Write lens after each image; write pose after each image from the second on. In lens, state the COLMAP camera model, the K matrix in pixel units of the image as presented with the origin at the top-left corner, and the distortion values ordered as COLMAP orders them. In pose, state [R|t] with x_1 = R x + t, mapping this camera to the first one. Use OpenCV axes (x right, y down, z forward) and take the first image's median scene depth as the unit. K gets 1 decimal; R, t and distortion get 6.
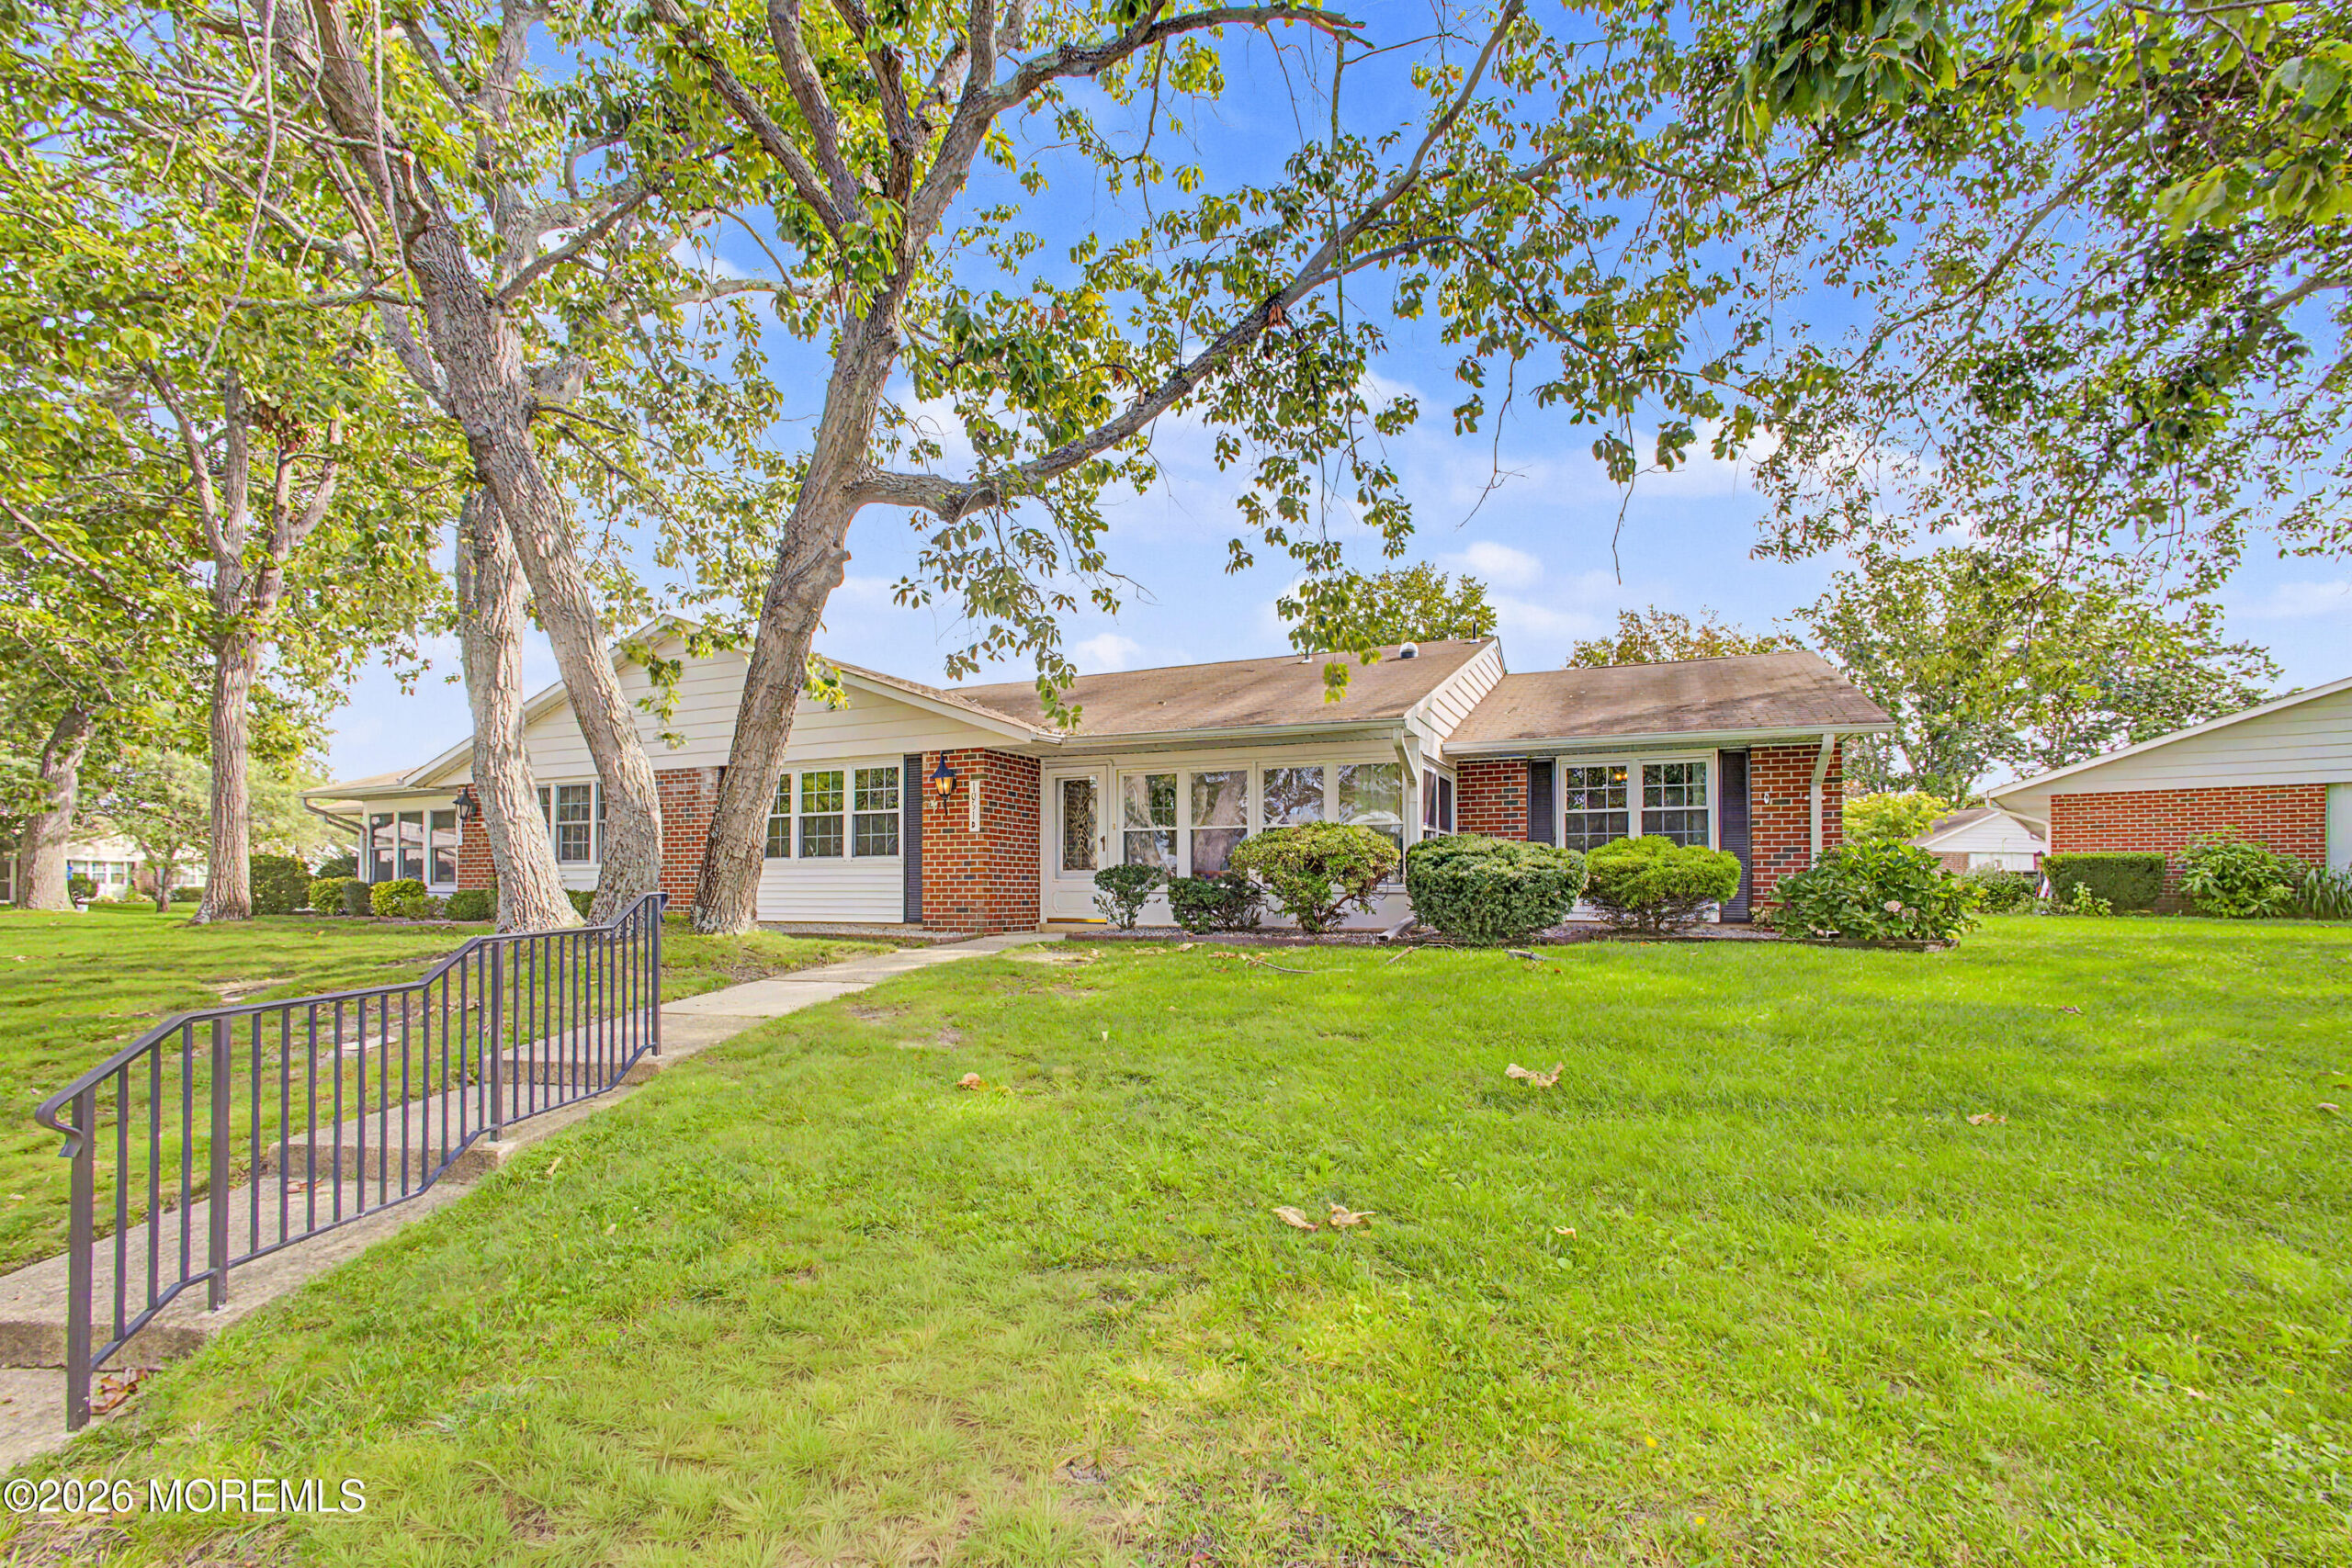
lens RADIAL K [[1049.9, 0, 1202.2], [0, 1049.9, 810.0], [0, 0, 1]] dist [-0.011345, 0.007090]
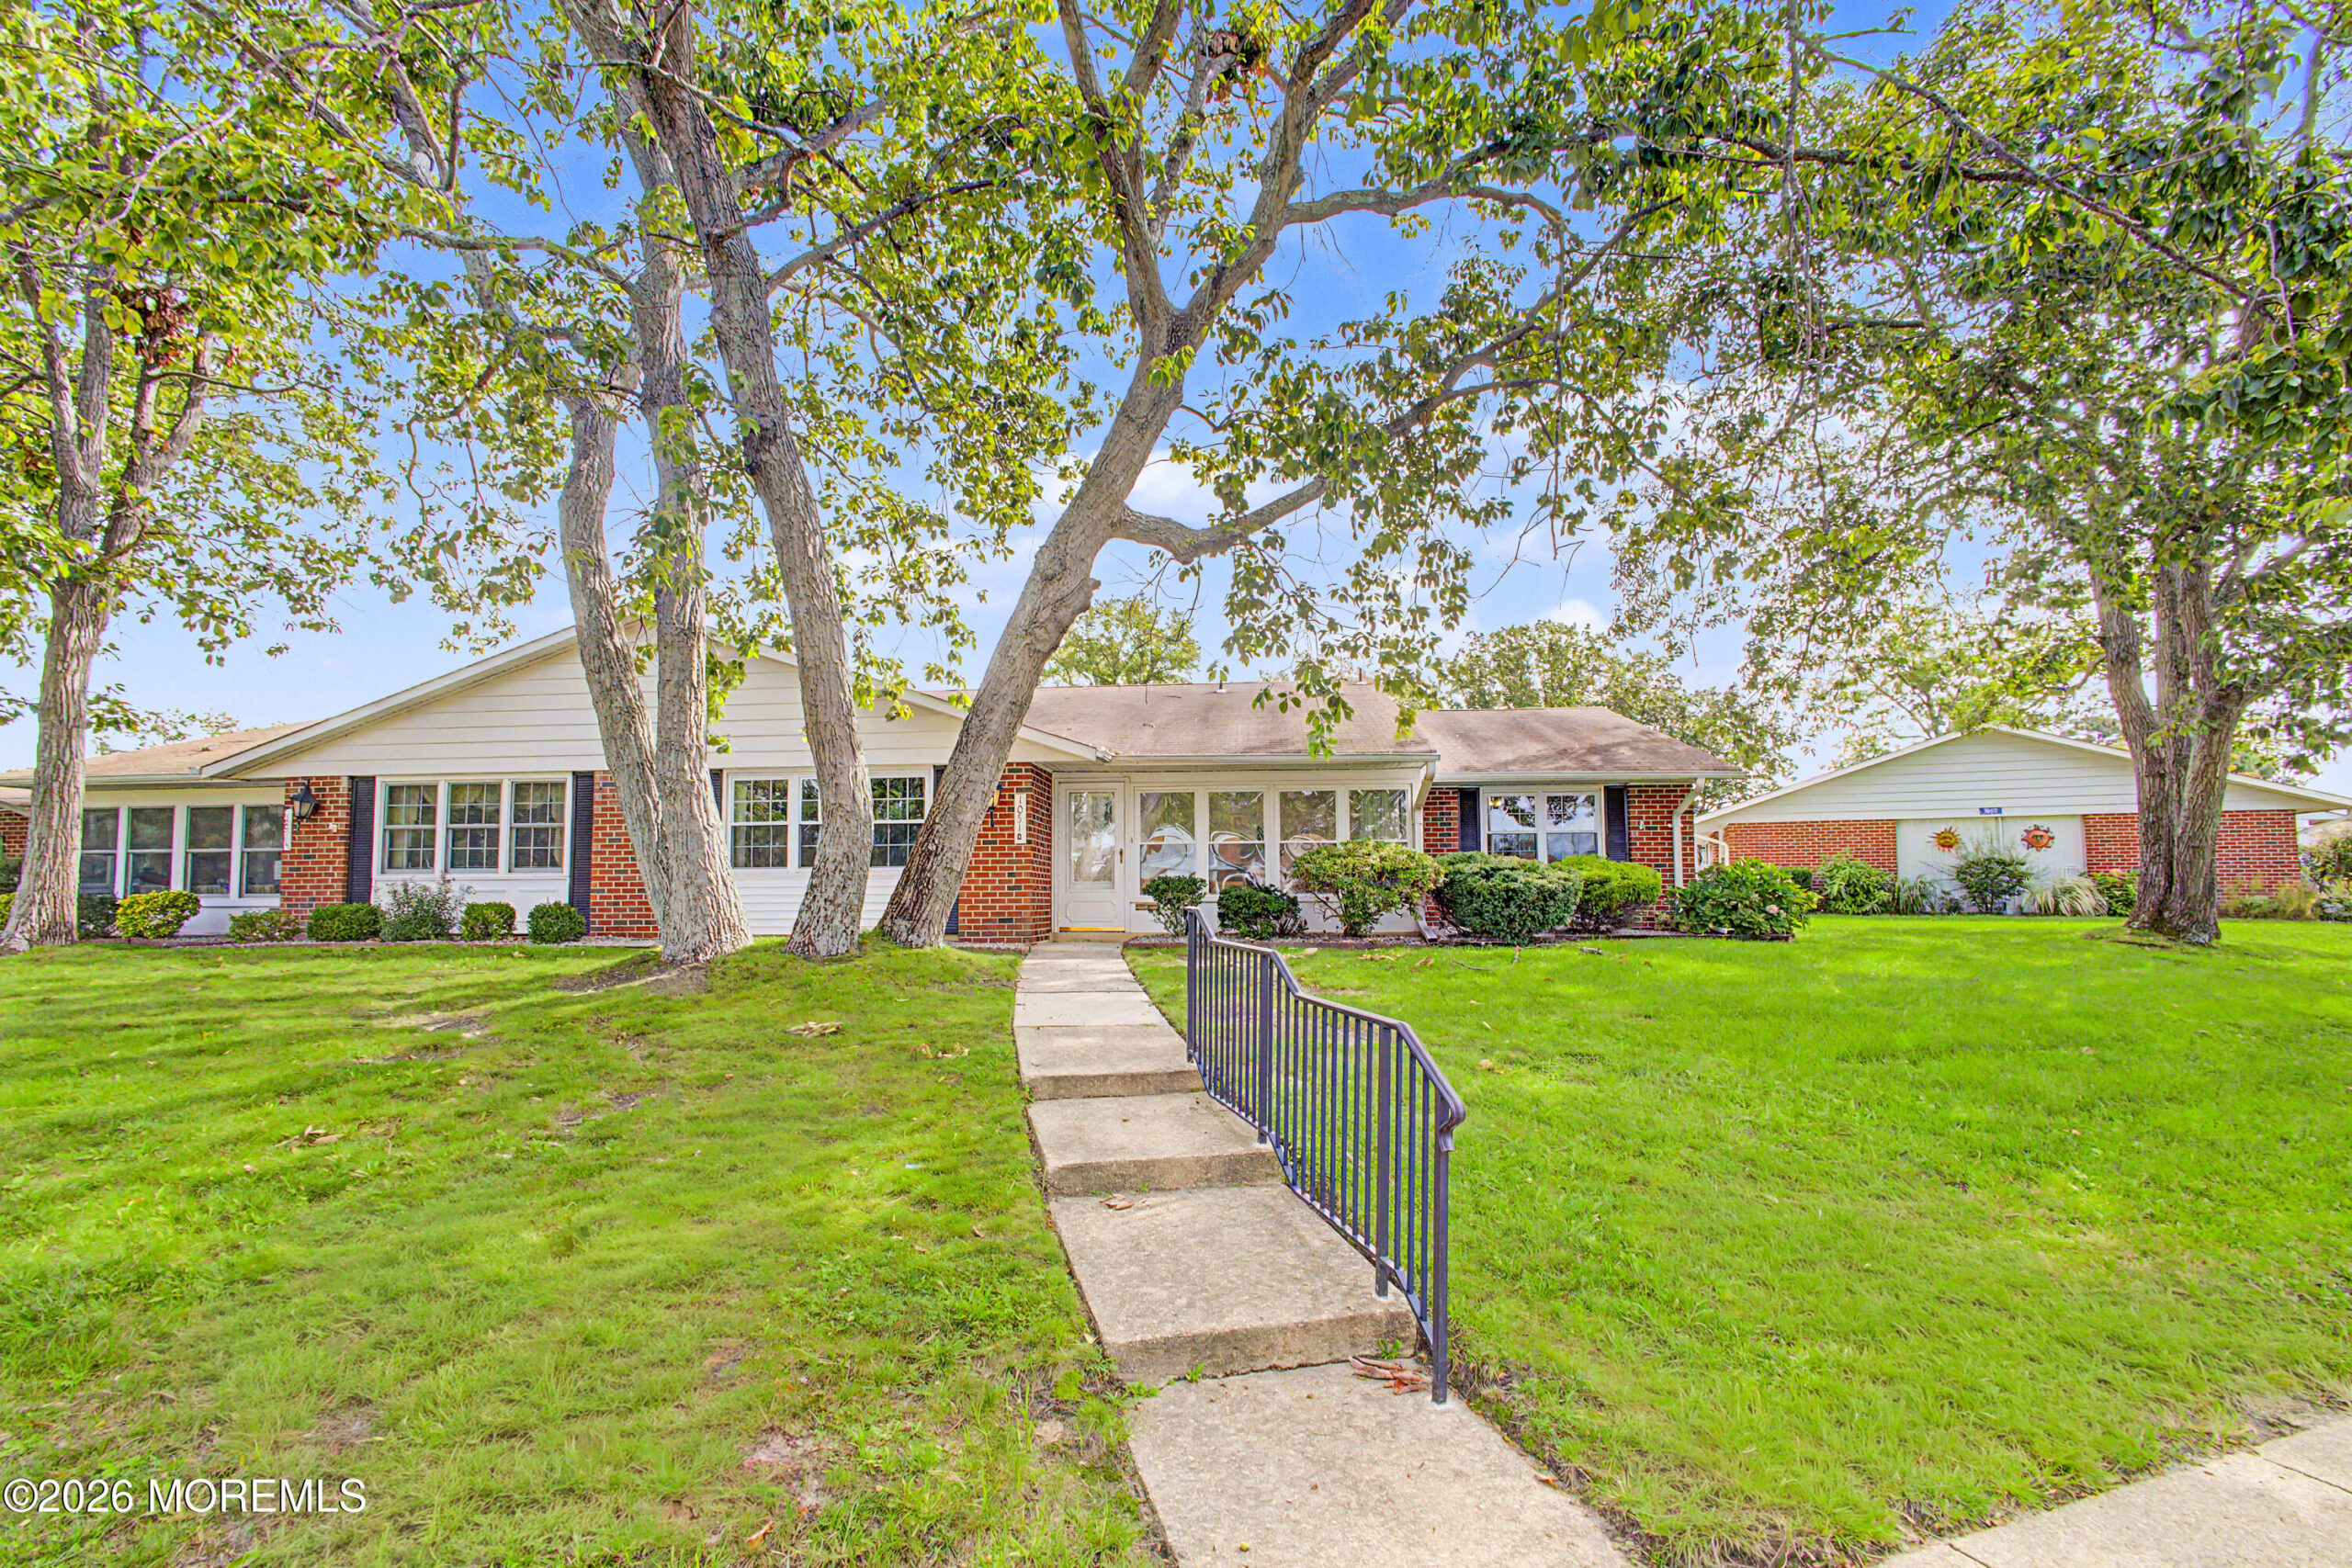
lens RADIAL K [[1009.0, 0, 1176.0], [0, 1009.0, 784.0], [0, 0, 1]] dist [-0.002704, -0.000383]
pose [[0.946565, 0.030758, 0.321042, -0.392482], [-0.019961, 0.999121, -0.036868, -0.004649], [-0.321894, 0.028490, 0.946347, 0.011939]]
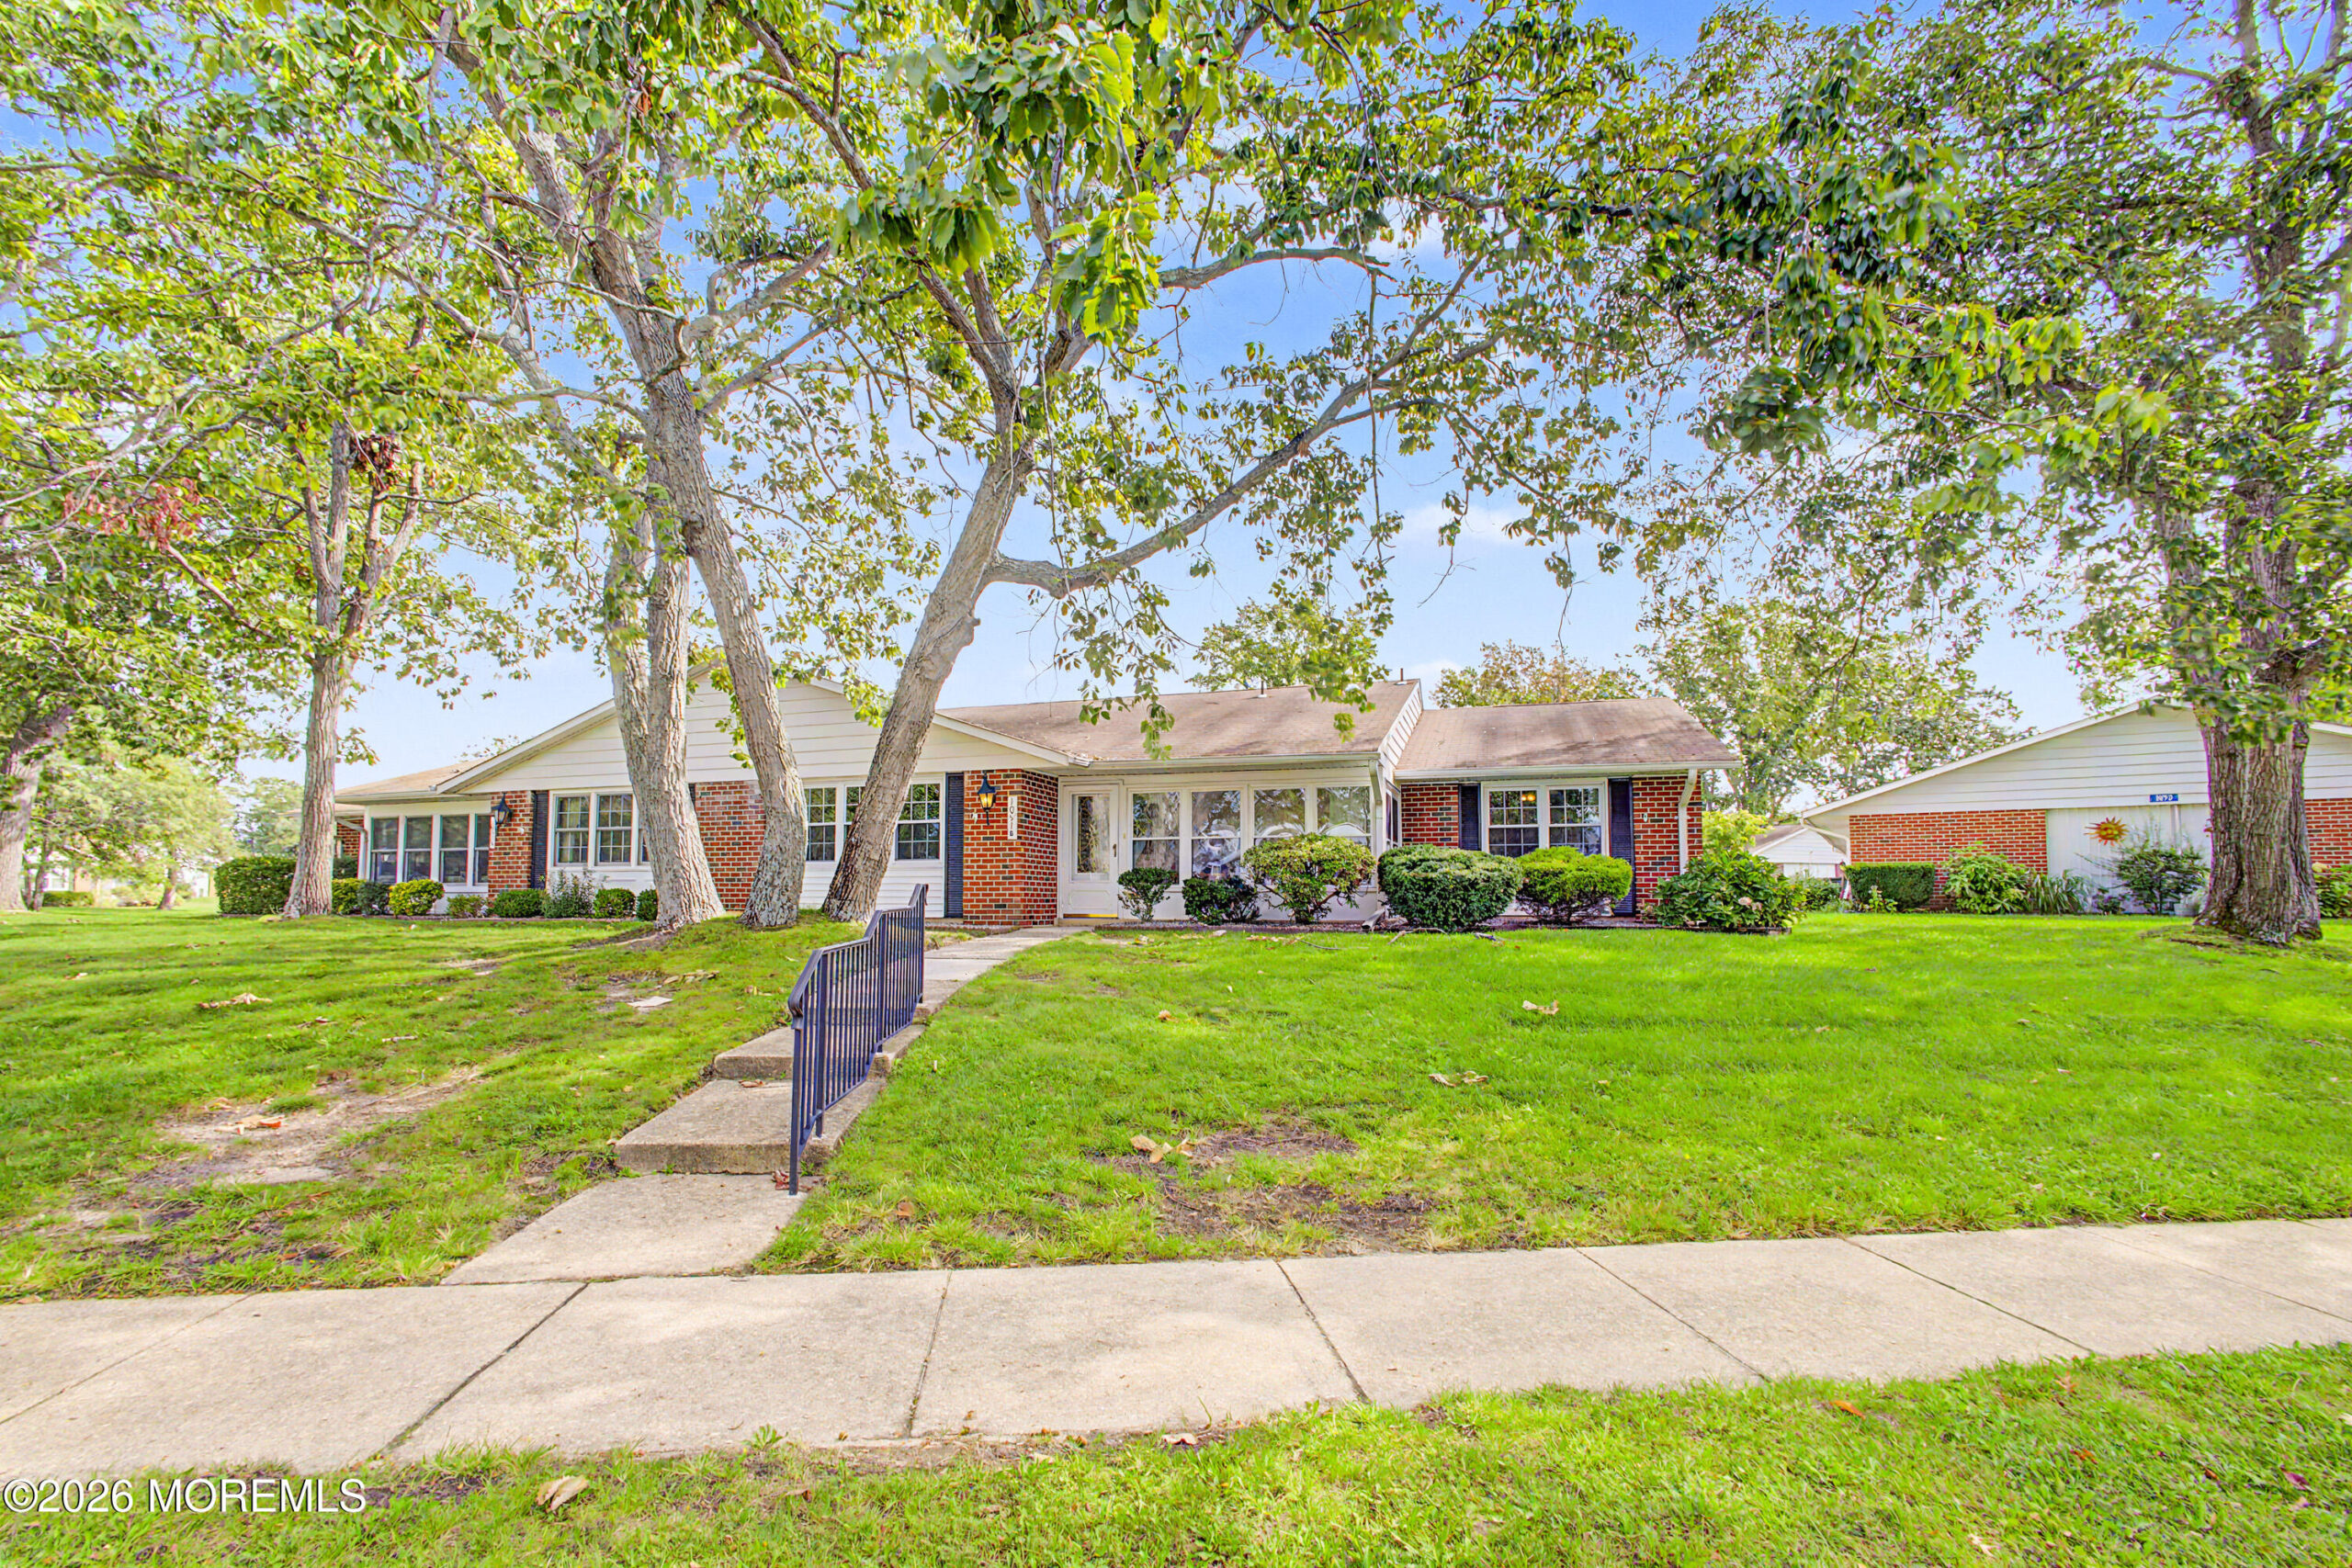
lens RADIAL K [[1020.9, 0, 1188.7], [0, 1020.9, 775.5], [0, 0, 1]] dist [-0.004476, 0.000154]
pose [[0.993878, 0.014021, 0.109591, -0.146654], [-0.009348, 0.999030, -0.043031, -0.003952], [-0.110088, 0.041743, 0.993045, -0.168302]]
